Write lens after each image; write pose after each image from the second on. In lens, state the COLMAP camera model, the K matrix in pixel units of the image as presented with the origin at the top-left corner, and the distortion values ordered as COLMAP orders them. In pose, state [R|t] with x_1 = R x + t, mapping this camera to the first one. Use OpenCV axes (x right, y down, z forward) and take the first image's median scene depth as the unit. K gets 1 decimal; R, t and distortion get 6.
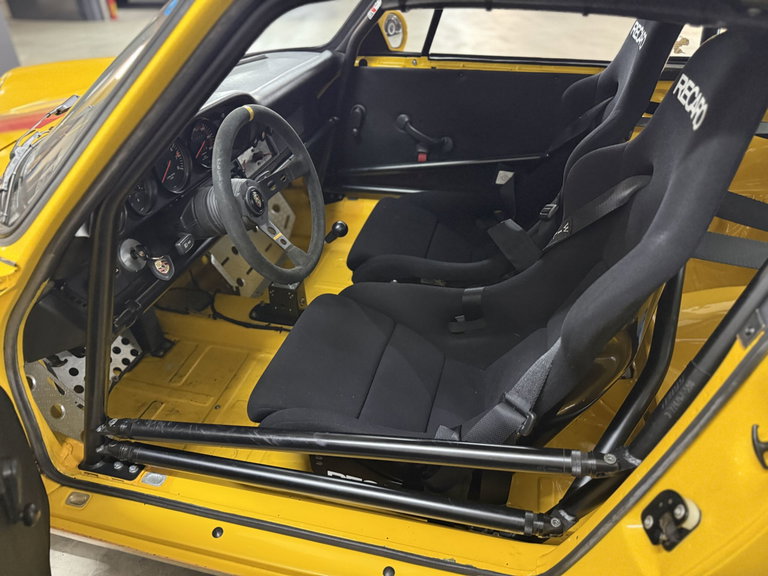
lens RADIAL K [[547.4, 0, 388.4], [0, 547.4, 290.8], [0, 0, 1]] dist [0.111039, -0.188571]
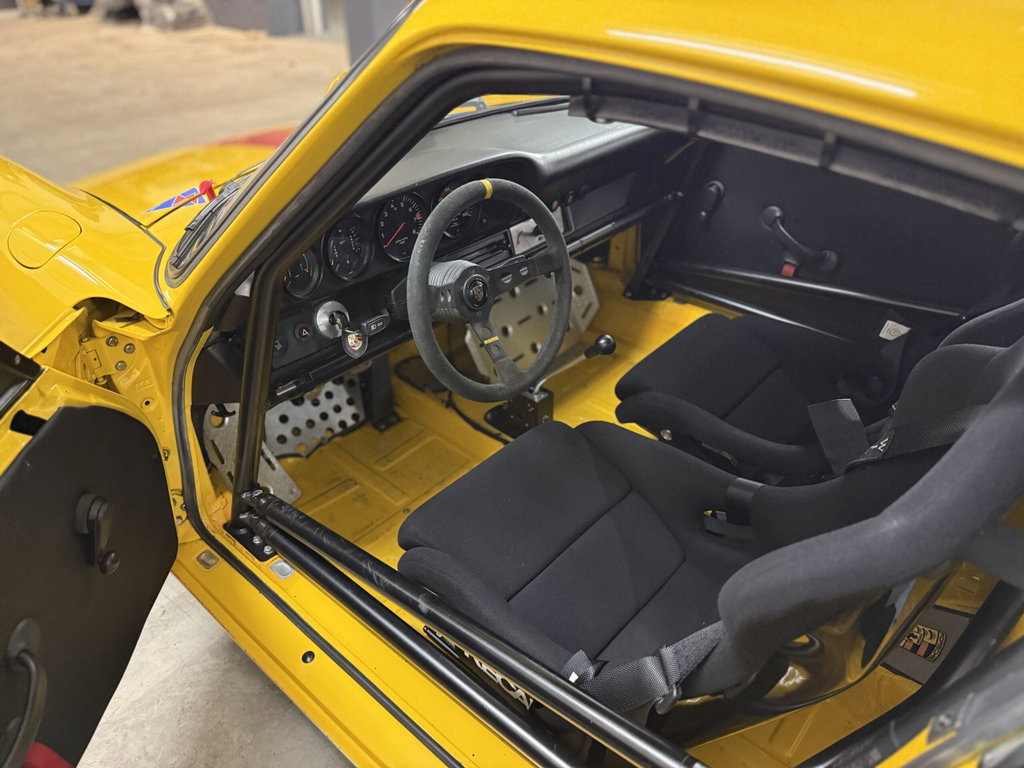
lens RADIAL K [[729.9, 0, 517.9], [0, 729.9, 387.8], [0, 0, 1]] dist [0.111039, -0.188571]
pose [[0.888254, 0.289530, -0.356619, 0.177603], [-0.284503, 0.956278, 0.067750, -0.088707], [0.360643, 0.041280, 0.931790, 0.018958]]
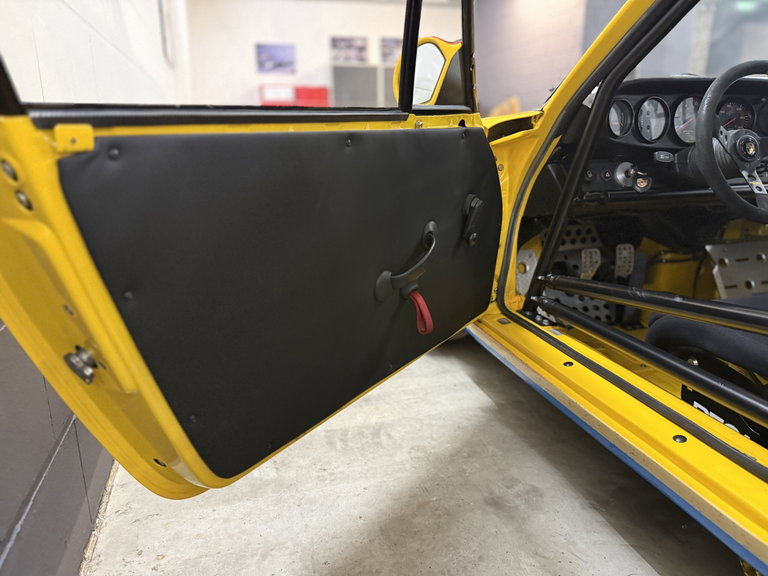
lens RADIAL K [[547.4, 0, 388.4], [0, 547.4, 290.8], [0, 0, 1]] dist [0.111039, -0.188571]
pose [[0.484336, 0.250402, -0.838282, 0.297119], [-0.489798, 0.871542, -0.022655, 0.335673], [0.724925, 0.421561, 0.544765, 0.012205]]
